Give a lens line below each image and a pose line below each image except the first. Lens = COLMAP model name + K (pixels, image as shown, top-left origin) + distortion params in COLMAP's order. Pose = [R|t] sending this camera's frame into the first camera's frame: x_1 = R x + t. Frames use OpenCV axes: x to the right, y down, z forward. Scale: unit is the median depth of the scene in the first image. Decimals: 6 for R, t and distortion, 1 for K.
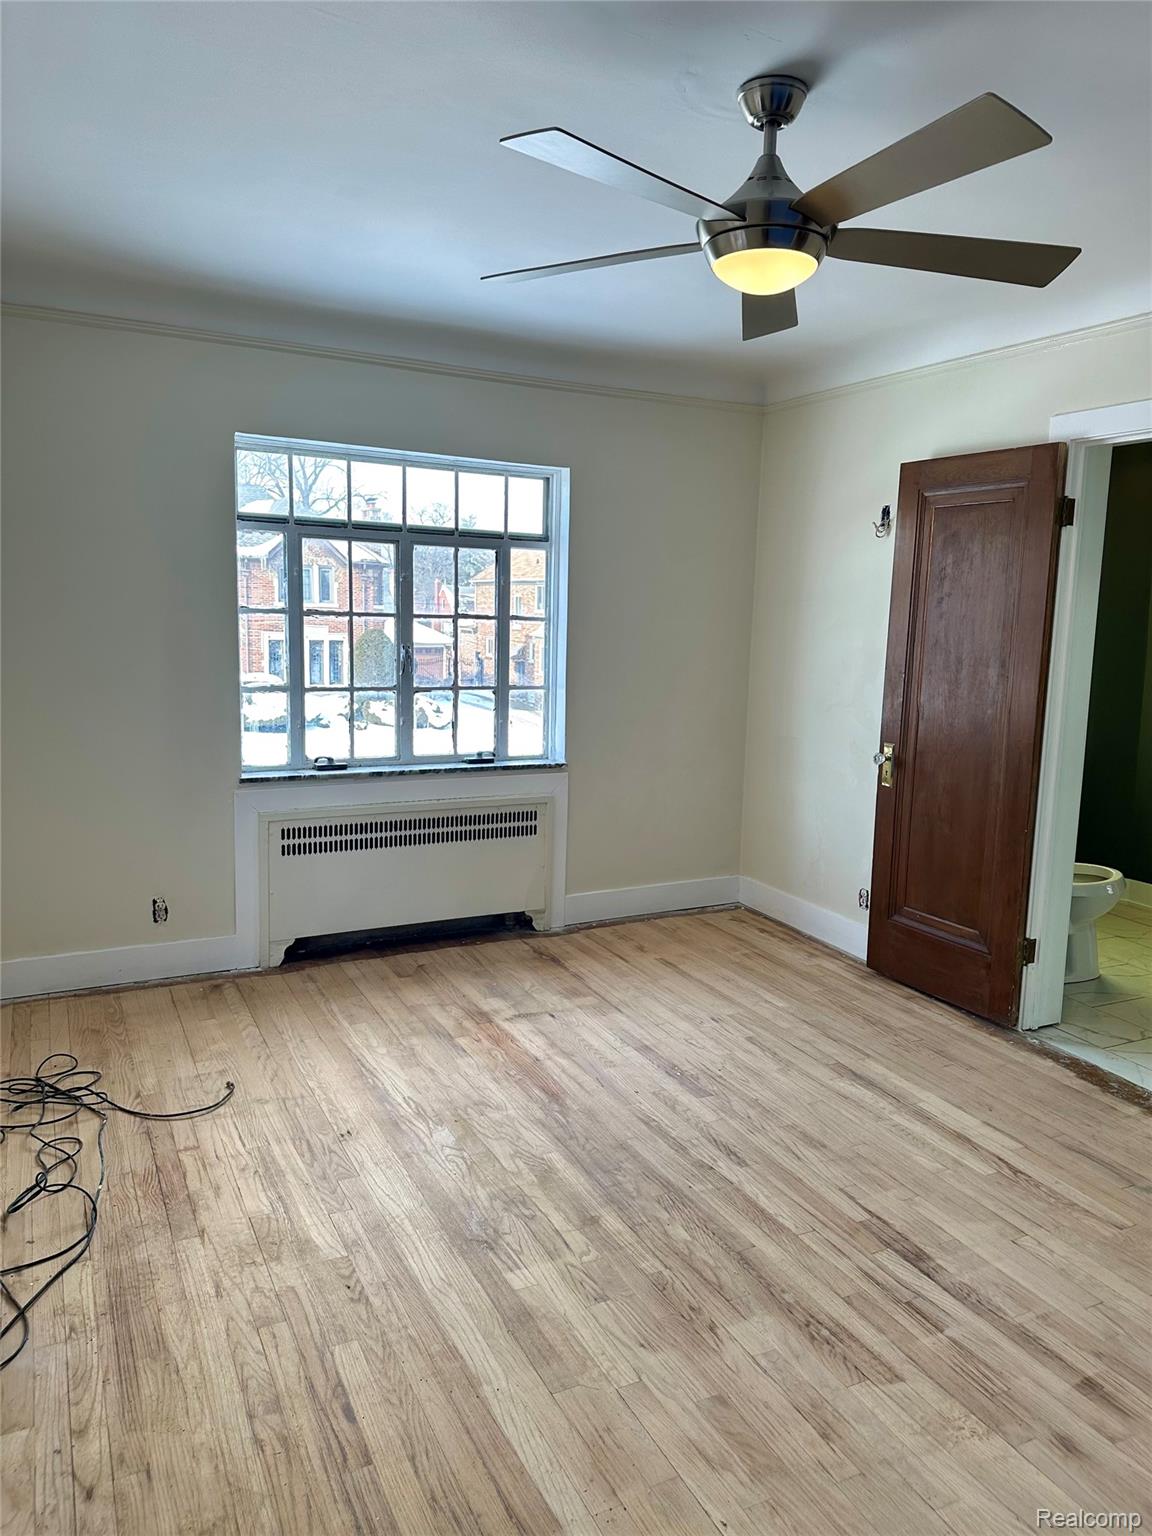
lens RADIAL K [[1090.5, 0, 583.3], [0, 1090.5, 751.3], [0, 0, 1]] dist [0.070863, -0.077720]
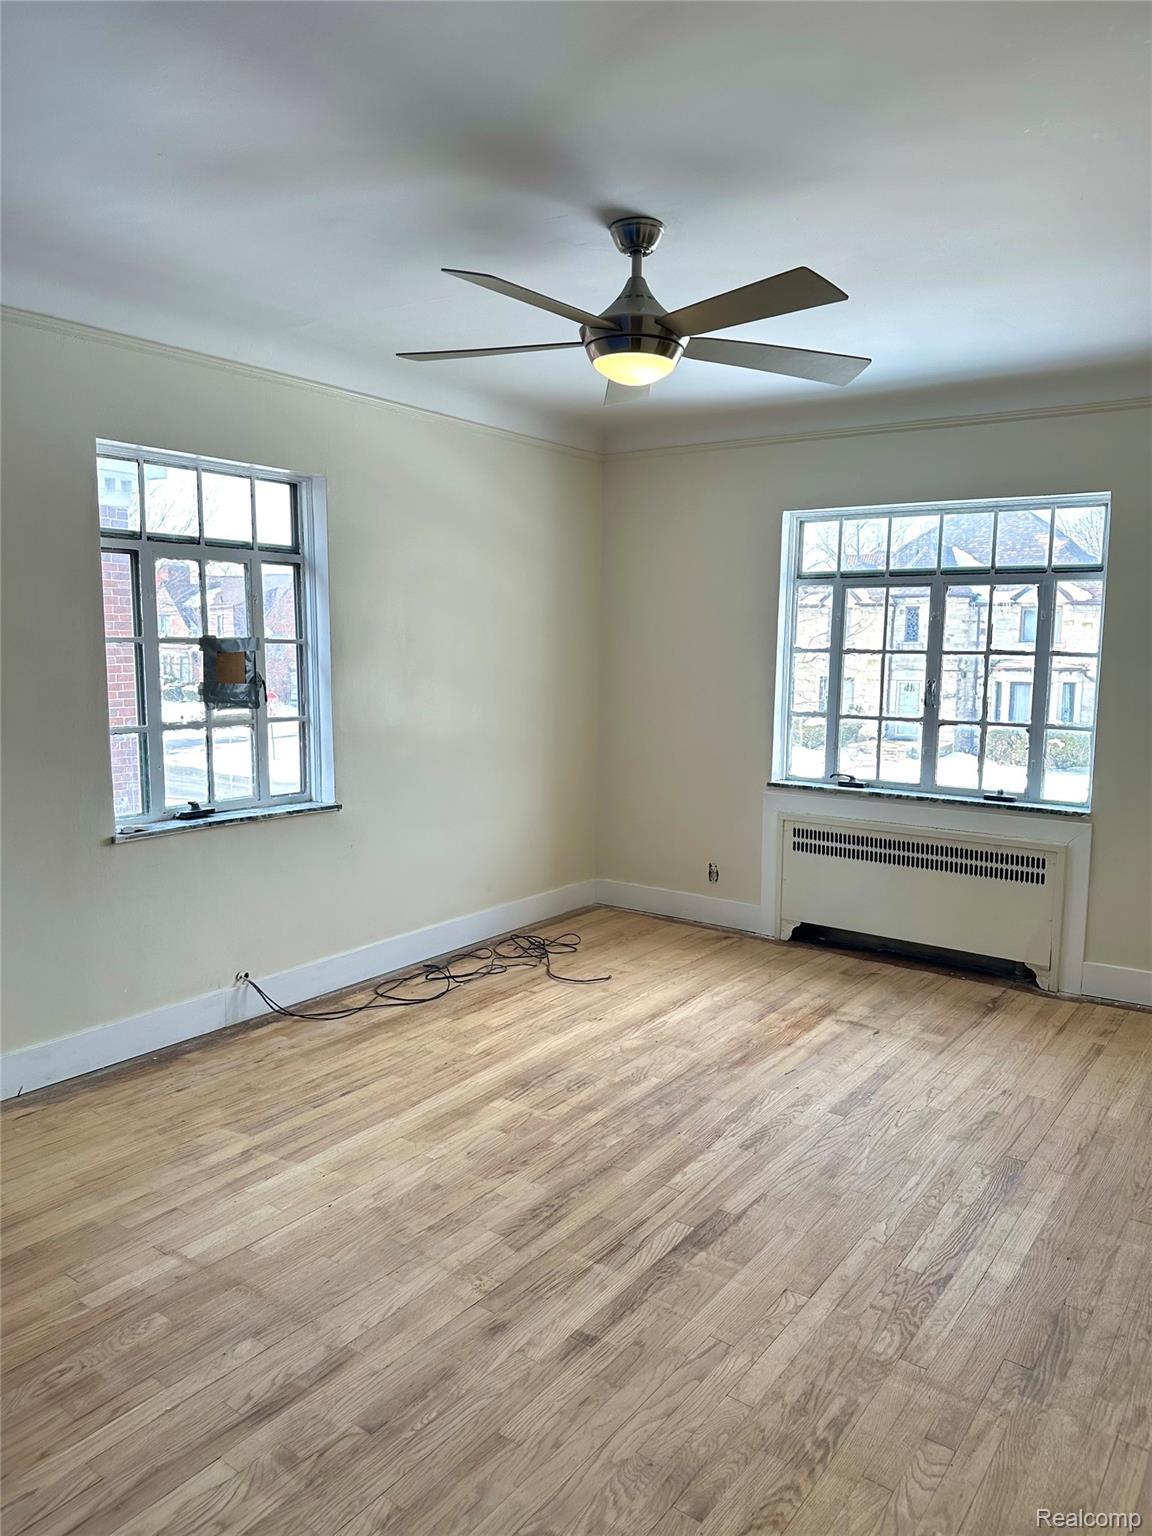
lens RADIAL K [[1090.5, 0, 569.8], [0, 1090.5, 758.8], [0, 0, 1]] dist [0.070863, -0.077720]
pose [[0.453848, 0.082177, -0.887282, 0.703243], [-0.125423, 0.991717, 0.027695, -0.007004], [0.882208, 0.098716, 0.460396, 0.225955]]
